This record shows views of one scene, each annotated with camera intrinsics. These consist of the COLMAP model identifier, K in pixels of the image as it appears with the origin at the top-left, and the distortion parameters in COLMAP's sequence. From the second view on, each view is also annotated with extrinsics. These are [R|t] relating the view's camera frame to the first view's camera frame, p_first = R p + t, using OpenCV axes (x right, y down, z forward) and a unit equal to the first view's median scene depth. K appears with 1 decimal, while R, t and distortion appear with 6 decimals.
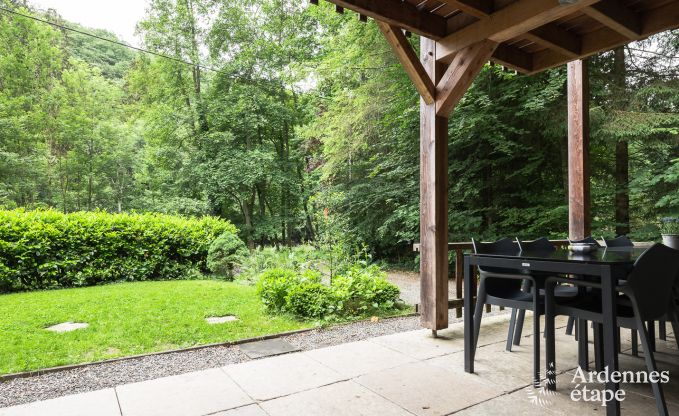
lens RADIAL K [[354.2, 0, 340.7], [0, 354.2, 212.9], [0, 0, 1]] dist [-0.004181, -0.003866]
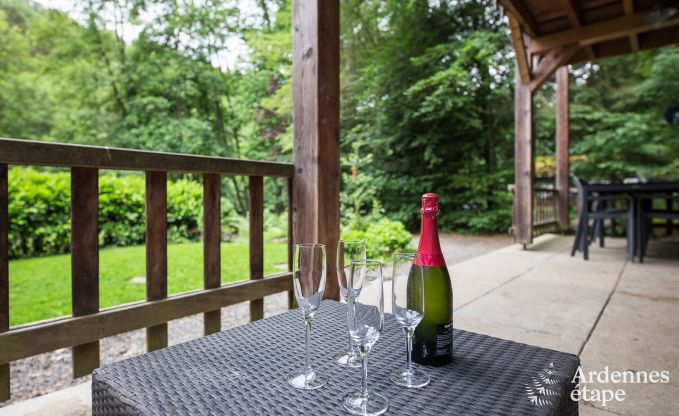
lens RADIAL K [[331.8, 0, 335.6], [0, 331.8, 201.6], [0, 0, 1]] dist [-0.004482, 0.001169]
pose [[0.960292, -0.016402, 0.278516, -0.242374], [0.003871, 0.998958, 0.045484, 0.026801], [-0.278971, -0.042599, 0.959354, -0.018569]]
